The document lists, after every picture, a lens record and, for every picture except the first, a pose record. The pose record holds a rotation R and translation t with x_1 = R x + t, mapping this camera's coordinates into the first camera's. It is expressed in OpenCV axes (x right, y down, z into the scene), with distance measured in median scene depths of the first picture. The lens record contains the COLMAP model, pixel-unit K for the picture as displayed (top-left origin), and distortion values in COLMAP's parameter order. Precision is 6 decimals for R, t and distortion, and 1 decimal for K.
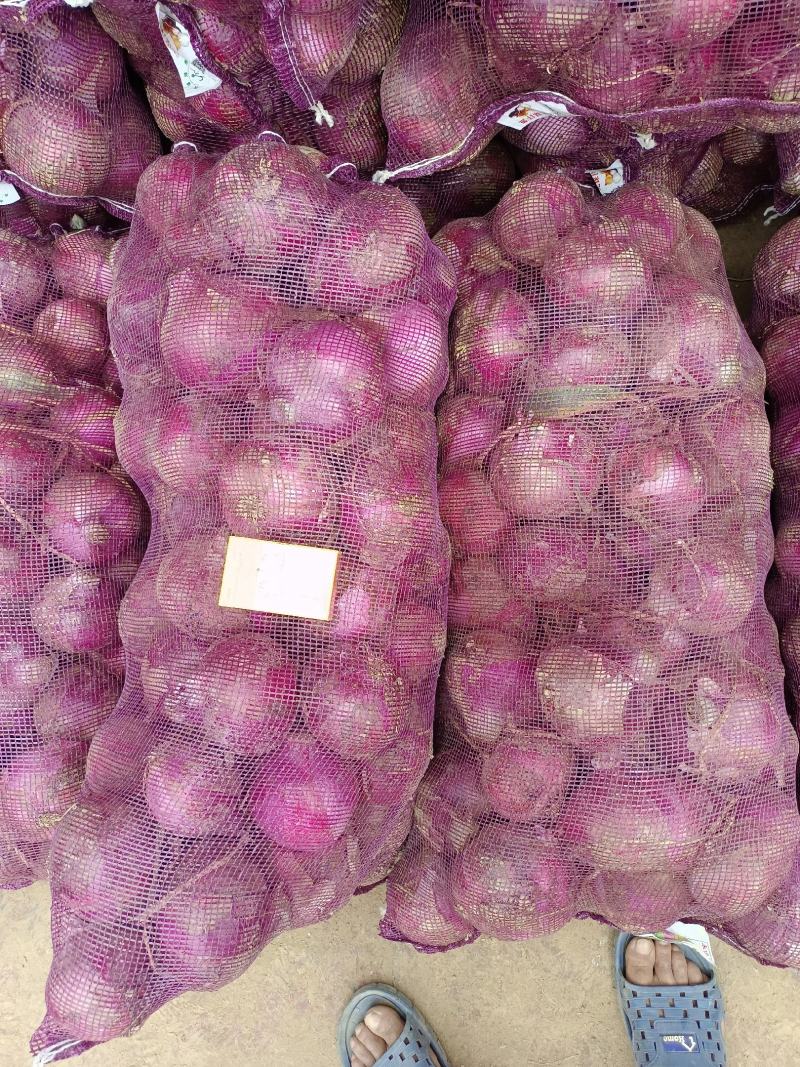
lens RADIAL K [[800.9, 0, 394.0], [0, 800.9, 552.0], [0, 0, 1]] dist [0.035213, -0.047107]
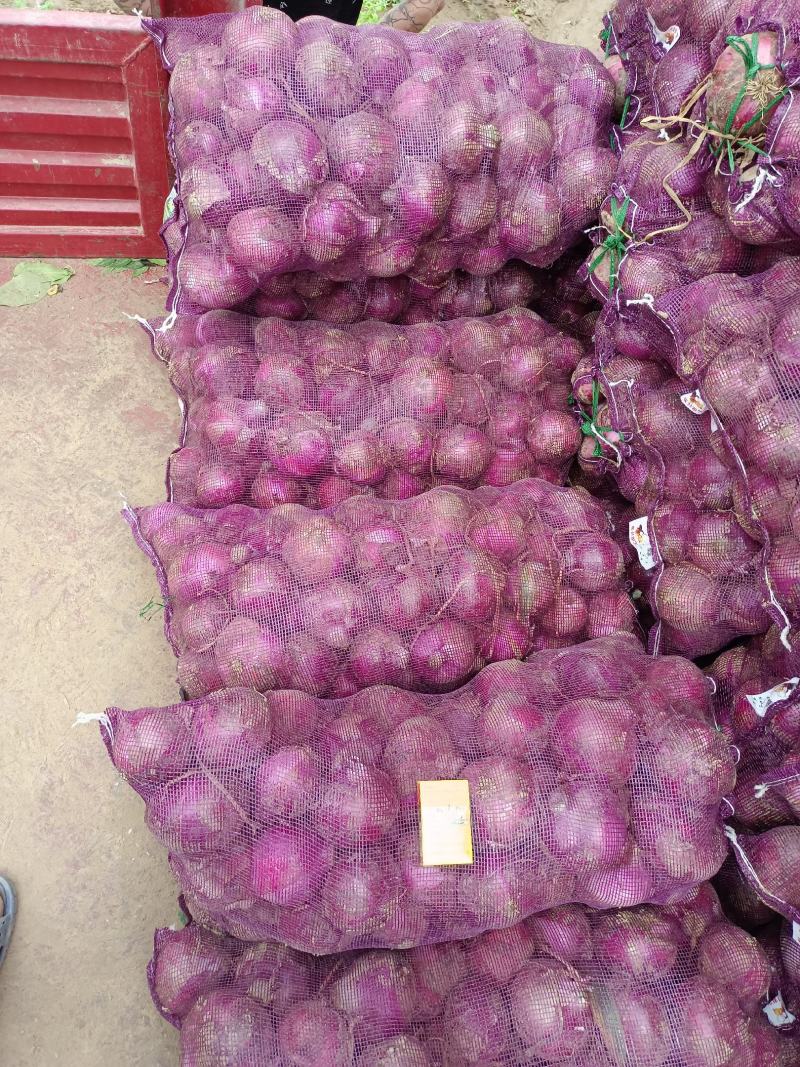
lens RADIAL K [[804.5, 0, 389.4], [0, 804.5, 533.1], [0, 0, 1]] dist [0.003421, -0.008493]
pose [[0.160632, 0.946154, -0.281050, -0.213362], [-0.985731, 0.139266, -0.094545, 0.169347], [-0.050314, 0.292227, 0.955025, -0.438407]]
